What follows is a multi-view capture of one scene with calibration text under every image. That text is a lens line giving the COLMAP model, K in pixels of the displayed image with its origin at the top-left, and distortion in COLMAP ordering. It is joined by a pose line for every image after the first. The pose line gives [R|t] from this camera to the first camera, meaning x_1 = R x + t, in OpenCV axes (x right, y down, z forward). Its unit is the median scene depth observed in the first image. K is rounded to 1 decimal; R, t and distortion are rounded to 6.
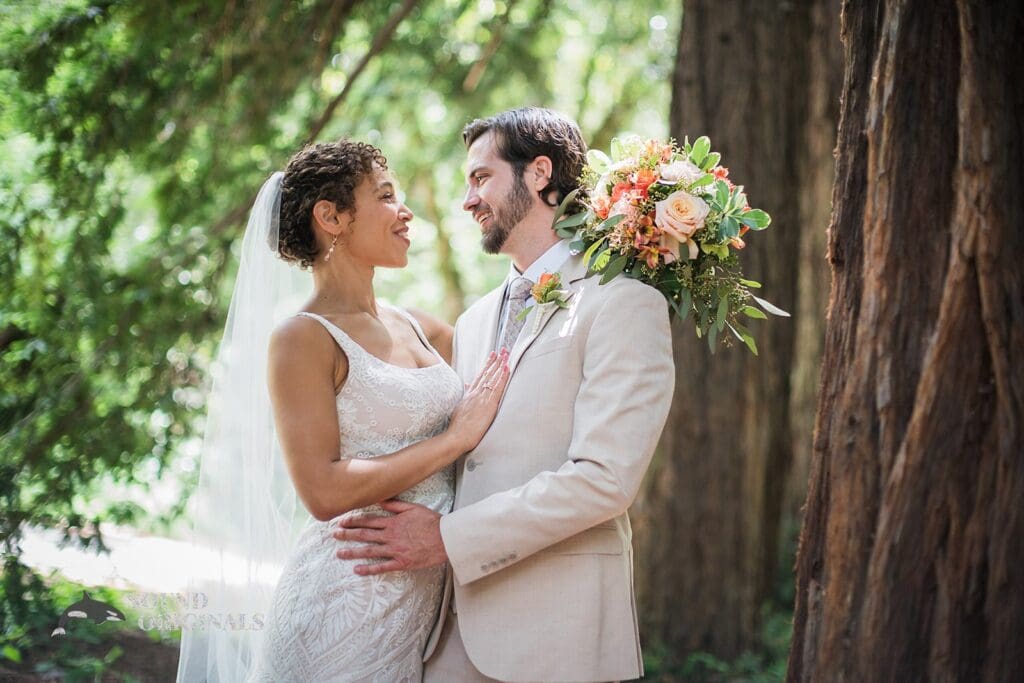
lens RADIAL K [[1540.0, 0, 512.0], [0, 1540.0, 341.5], [0, 0, 1]] dist [-0.154745, 0.313911]
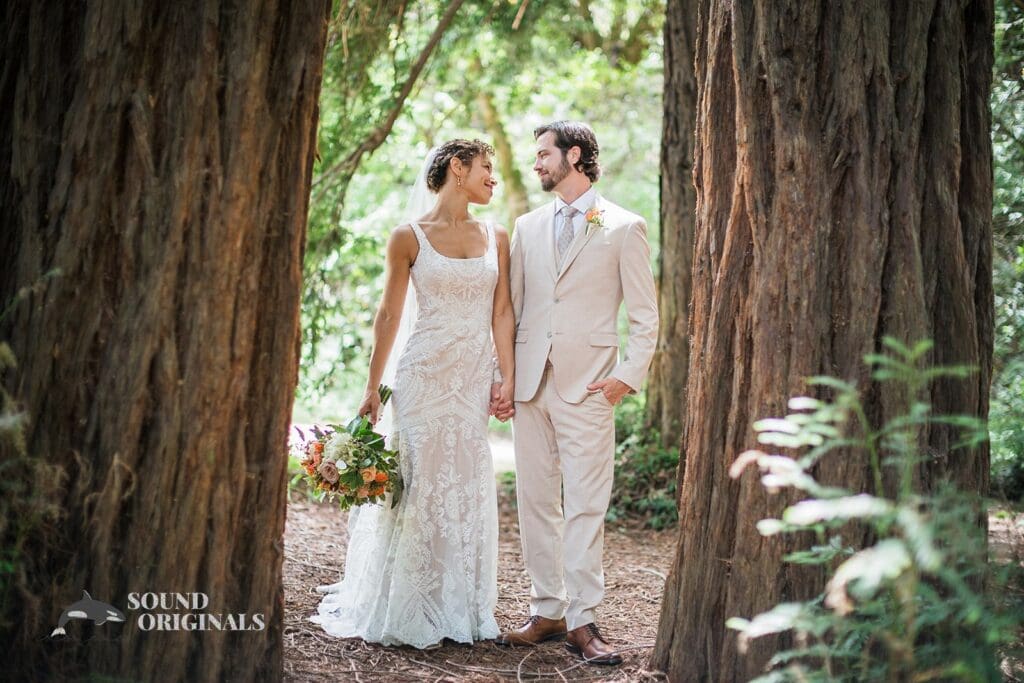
lens RADIAL K [[1540.0, 0, 512.0], [0, 1540.0, 341.5], [0, 0, 1]] dist [-0.154745, 0.313911]
pose [[0.995685, -0.078636, -0.049268, 0.051883], [0.081946, 0.994232, 0.069199, -0.007940], [0.043543, -0.072937, 0.996386, -1.248477]]
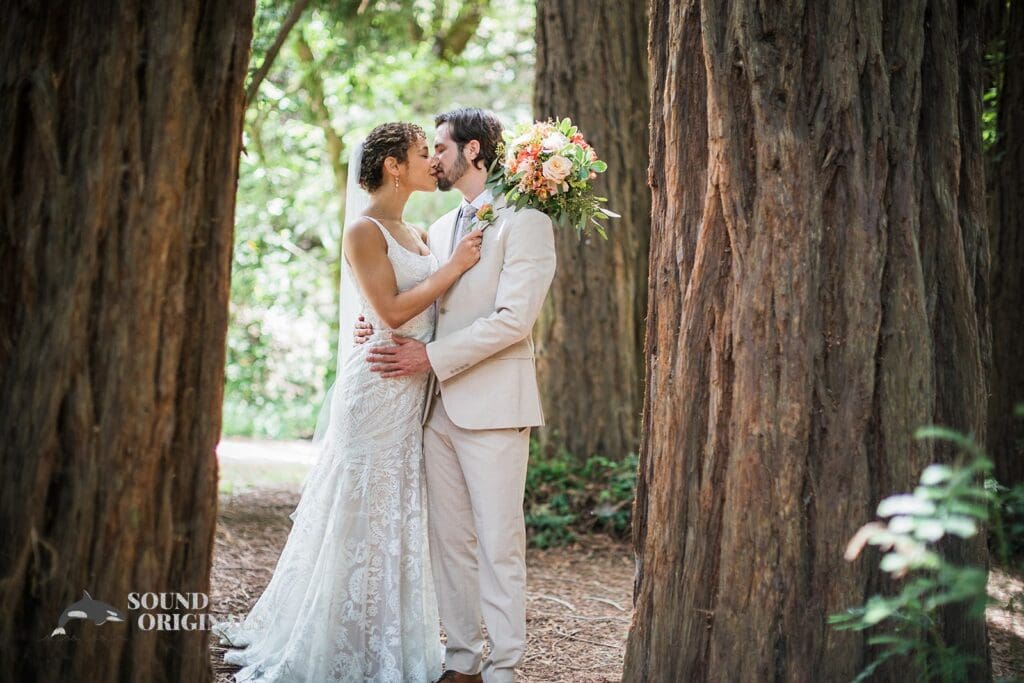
lens RADIAL K [[1540.0, 0, 512.0], [0, 1540.0, 341.5], [0, 0, 1]] dist [-0.154745, 0.313911]
pose [[0.993270, -0.086112, 0.077461, -0.134396], [0.079468, 0.993197, 0.085110, -0.041346], [-0.084263, -0.078381, 0.993356, -0.955779]]
